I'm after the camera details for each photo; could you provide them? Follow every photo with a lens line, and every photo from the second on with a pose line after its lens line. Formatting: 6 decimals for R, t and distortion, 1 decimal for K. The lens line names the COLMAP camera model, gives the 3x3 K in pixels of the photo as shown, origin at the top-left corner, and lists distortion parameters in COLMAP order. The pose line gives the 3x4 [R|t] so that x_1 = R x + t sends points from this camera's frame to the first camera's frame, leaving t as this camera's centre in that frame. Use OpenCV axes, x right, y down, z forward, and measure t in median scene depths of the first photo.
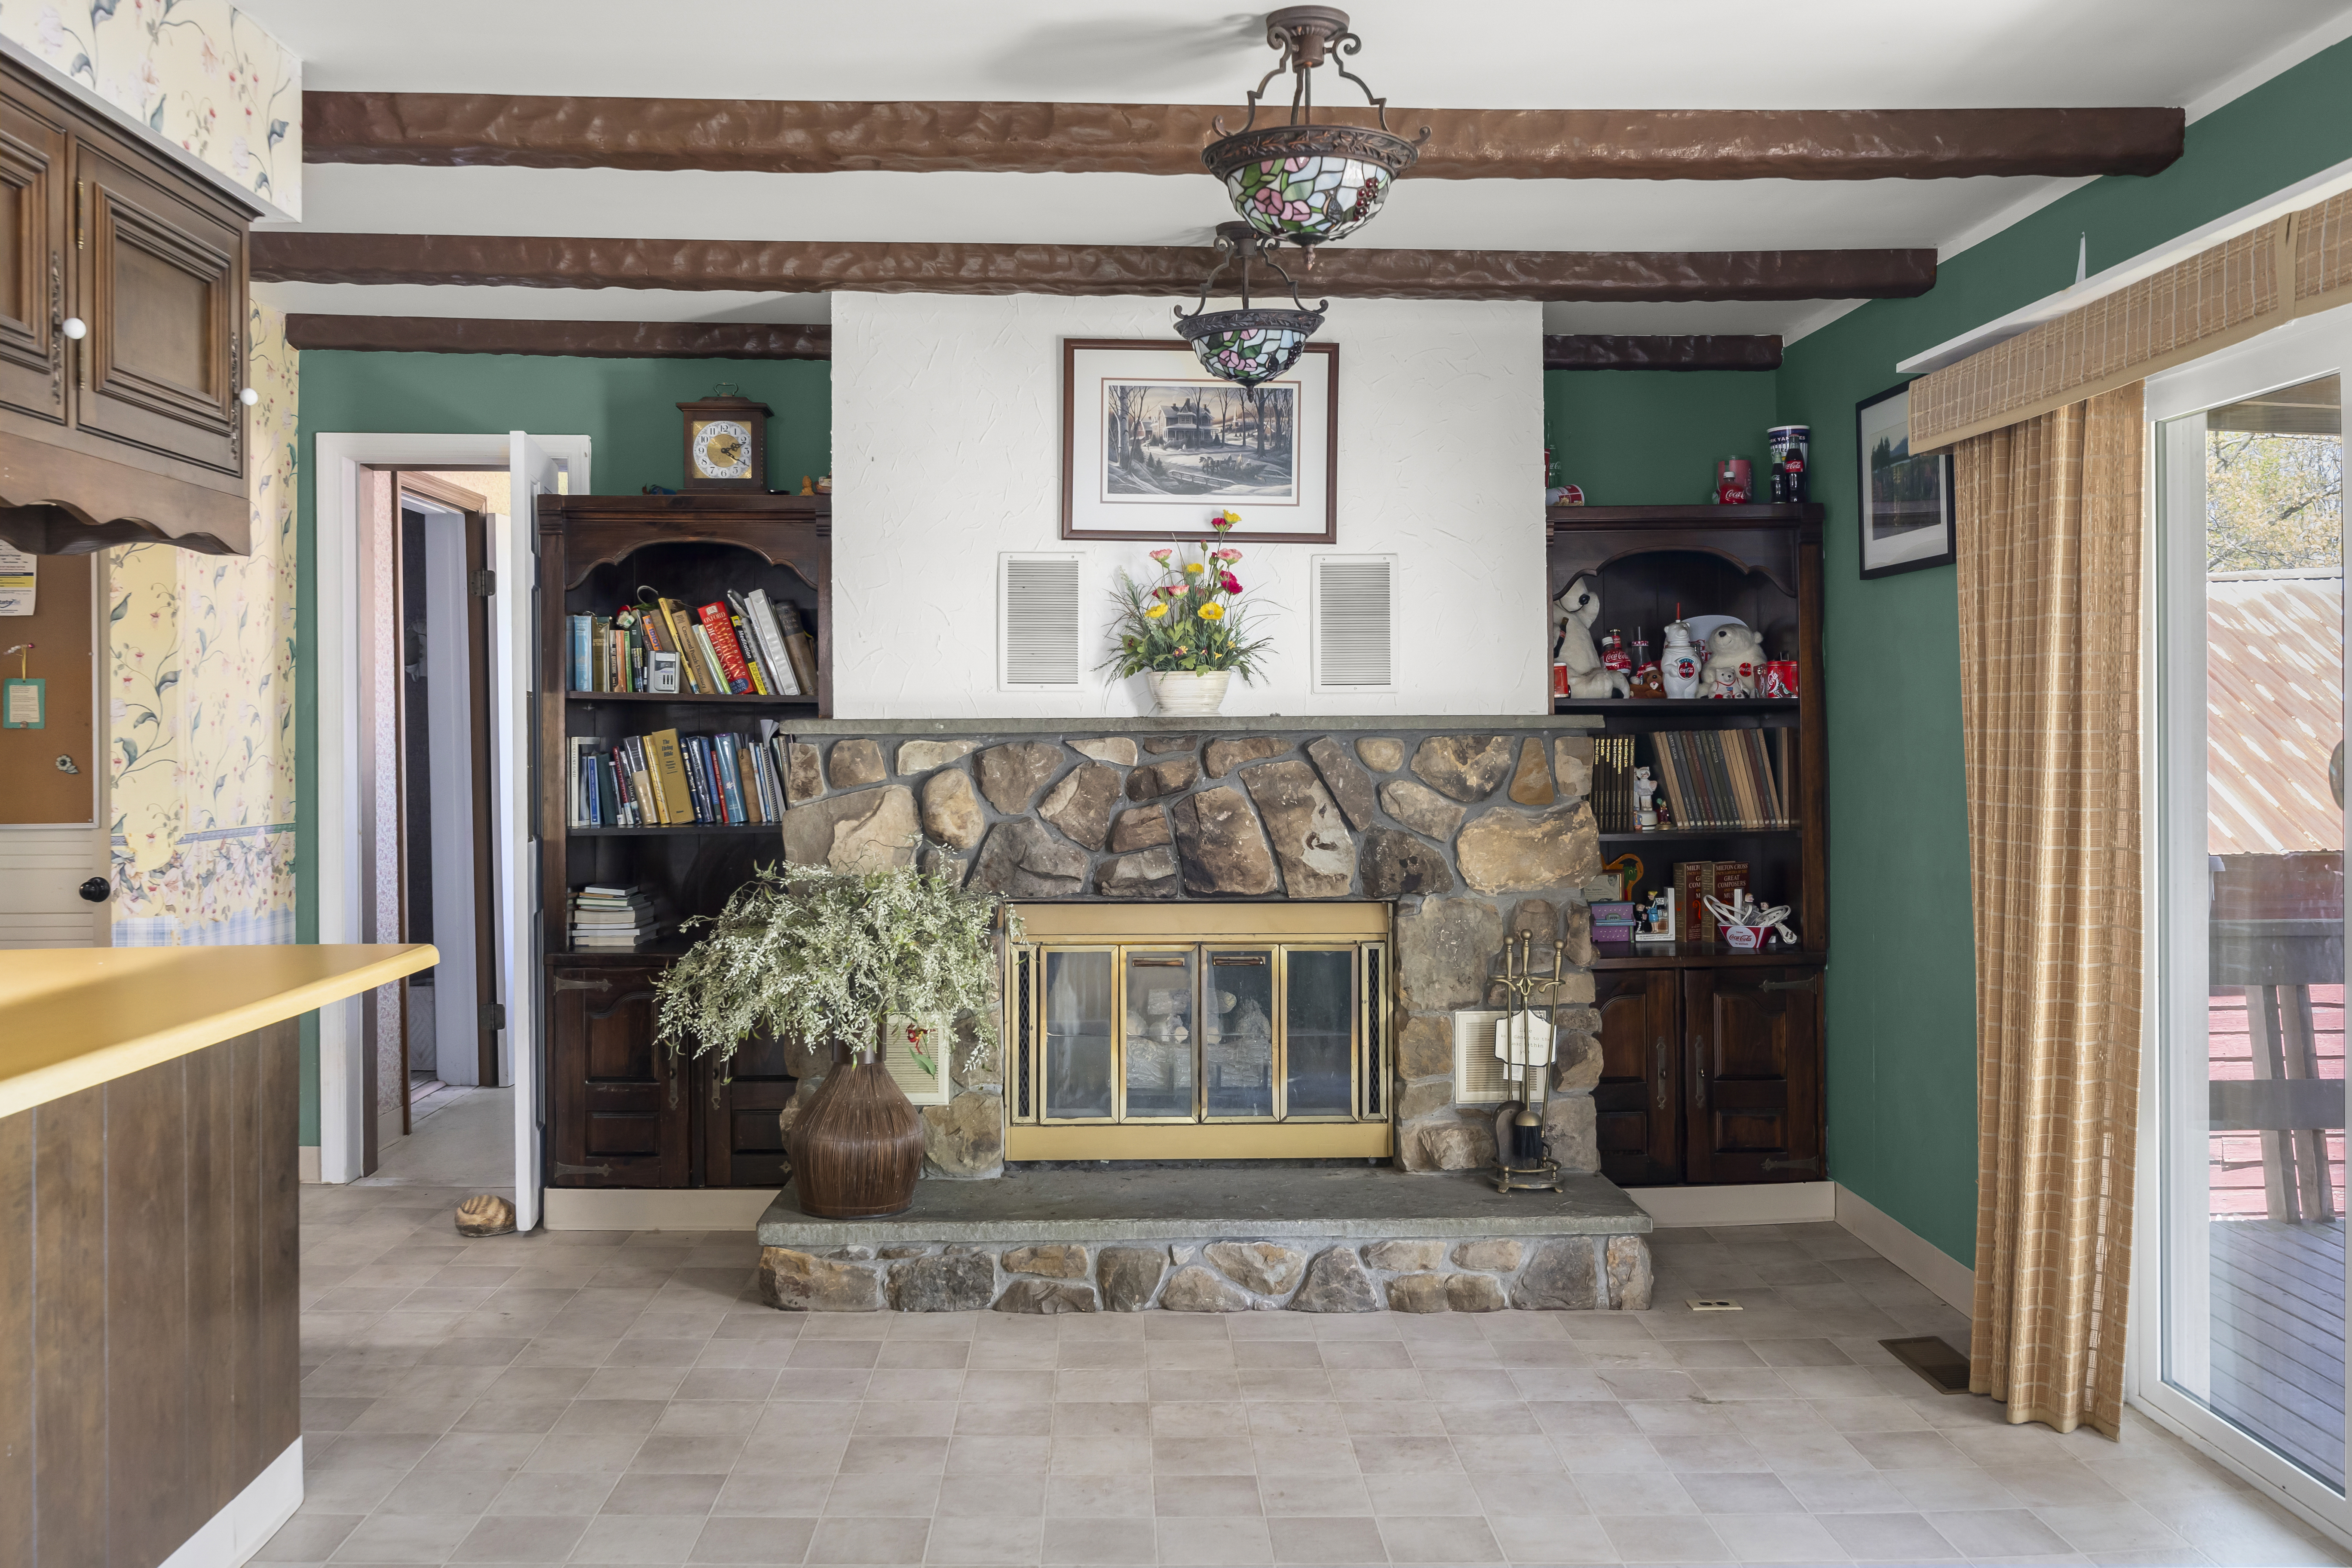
lens RADIAL K [[1956.3, 0, 1176.2], [0, 1956.3, 738.4], [0, 0, 1]] dist [0.006311, 0.003412]
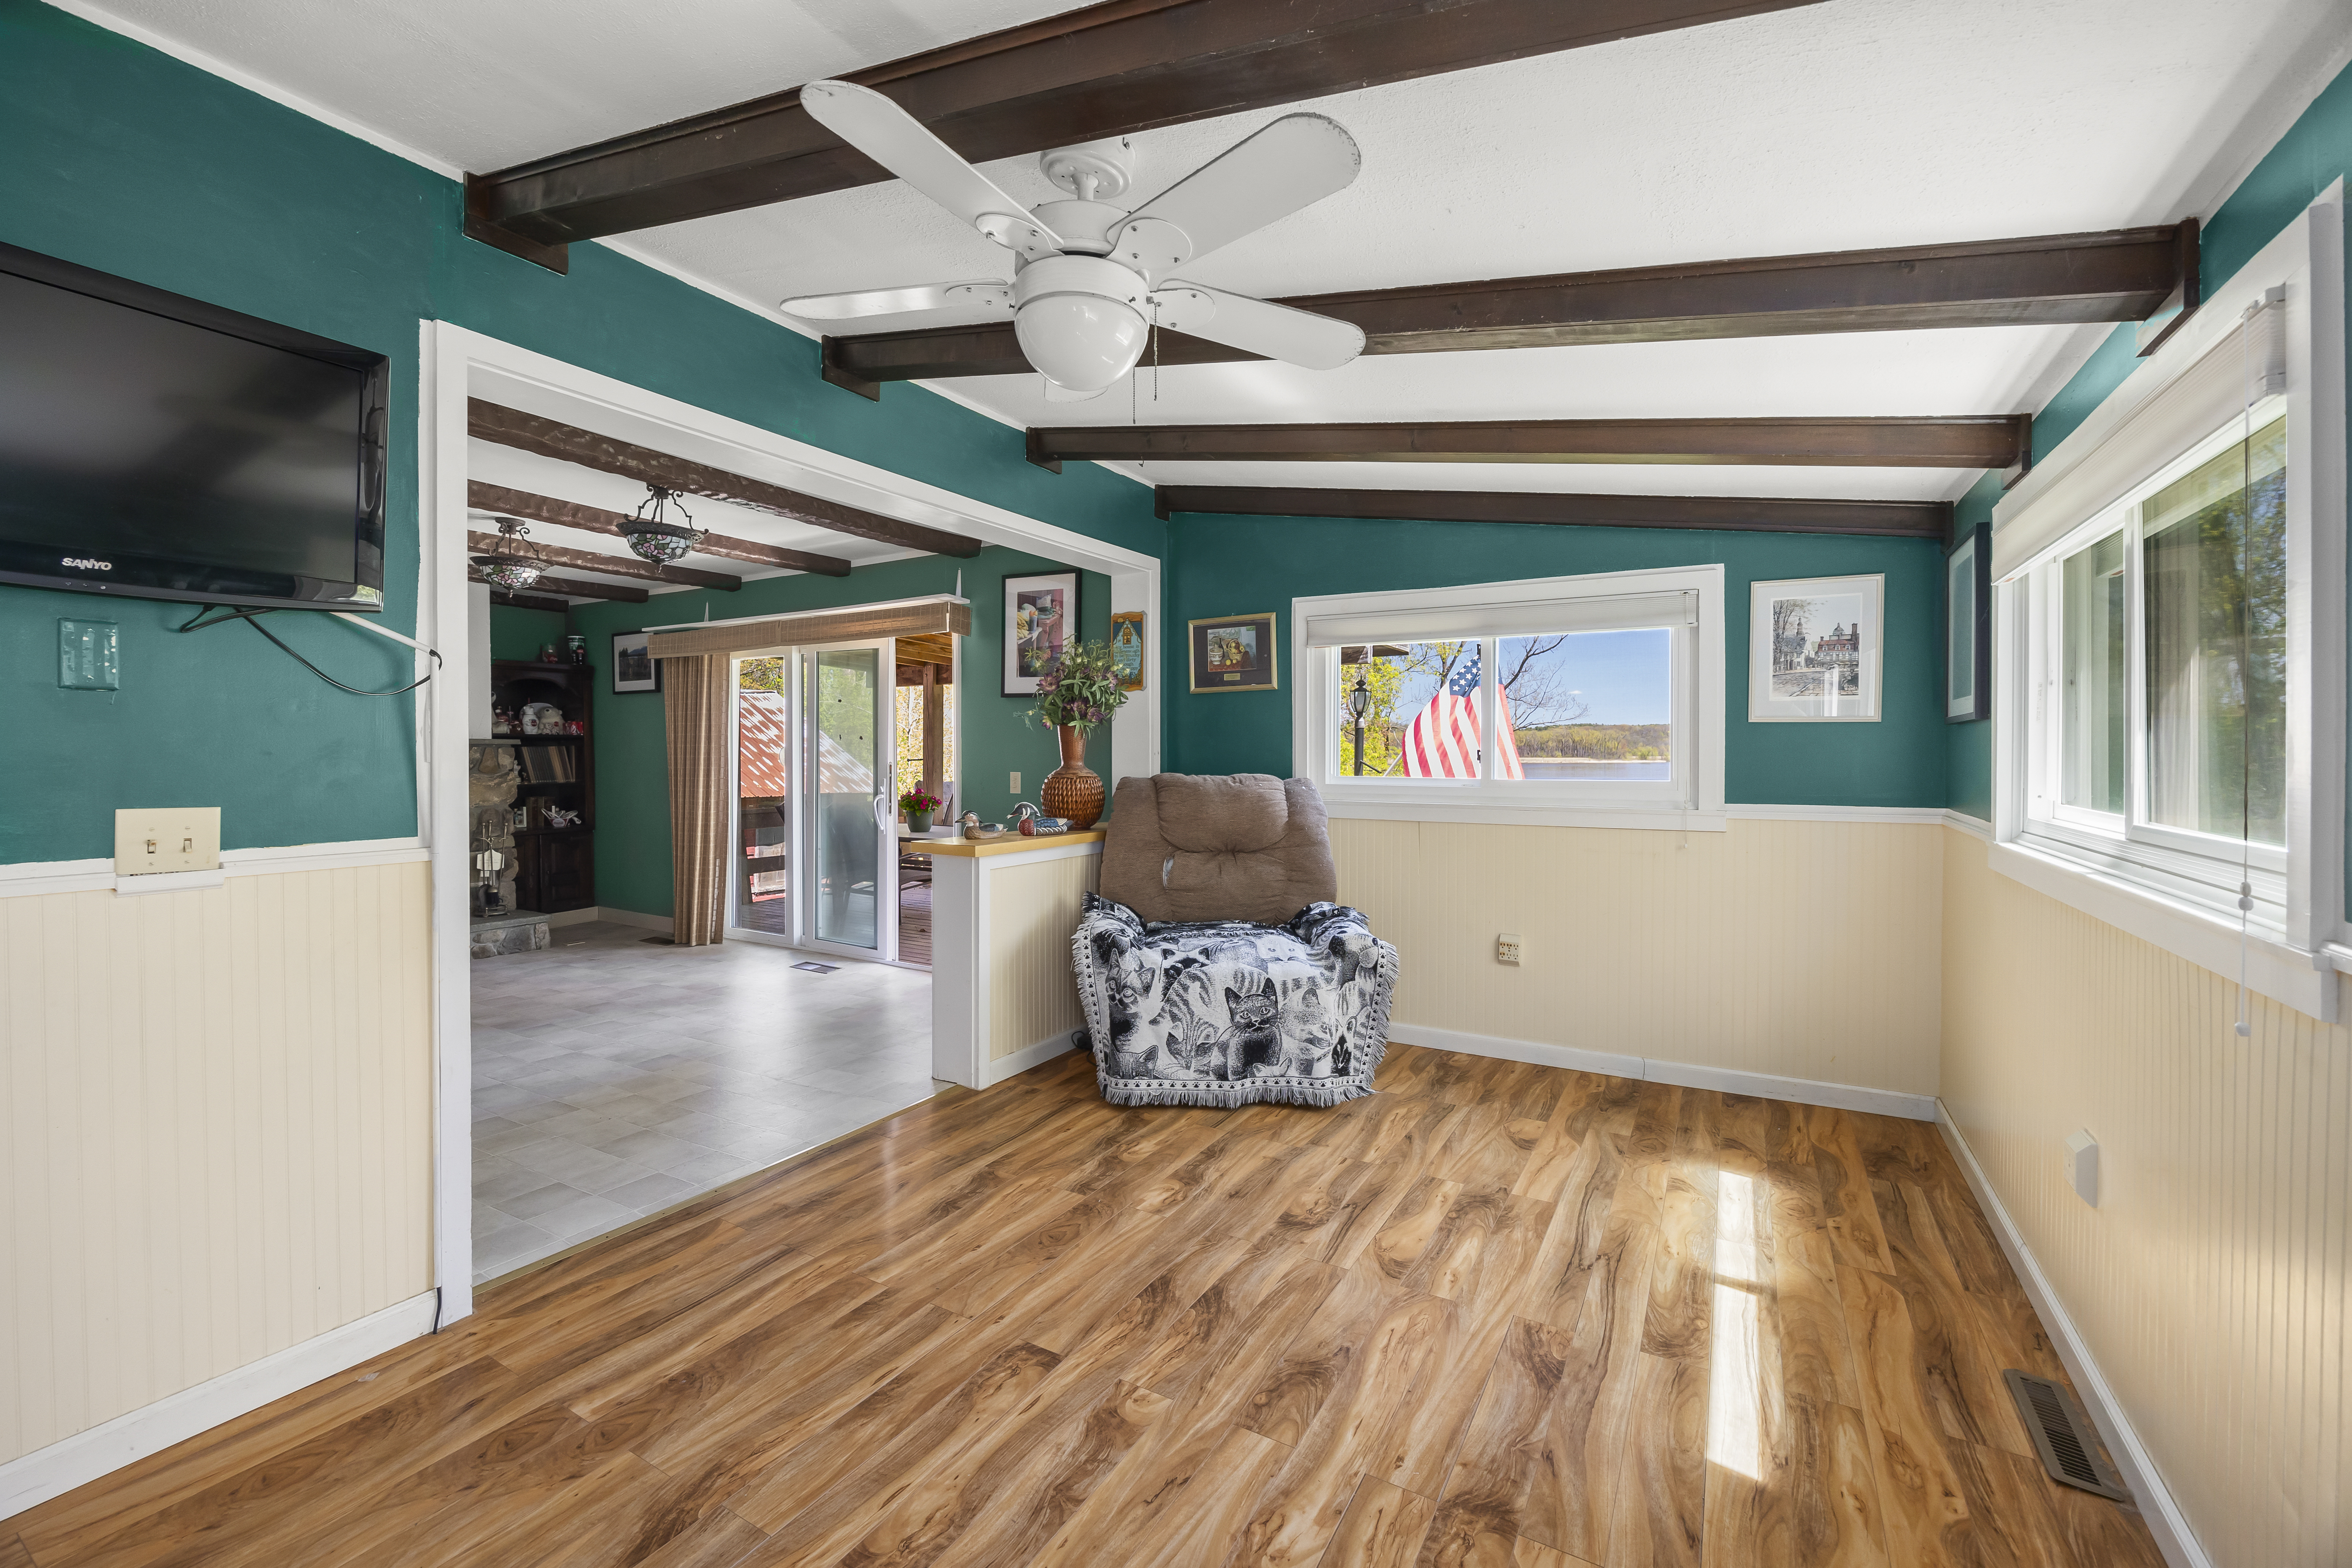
lens RADIAL K [[977.2, 0, 1173.7], [0, 977.2, 754.7], [0, 0, 1]] dist [-0.000228, -0.000009]
pose [[0.536301, 0.001276, 0.844026, -0.396459], [-0.003303, 0.999994, 0.000587, 0.003978], [-0.844020, -0.003102, 0.536302, -0.447351]]
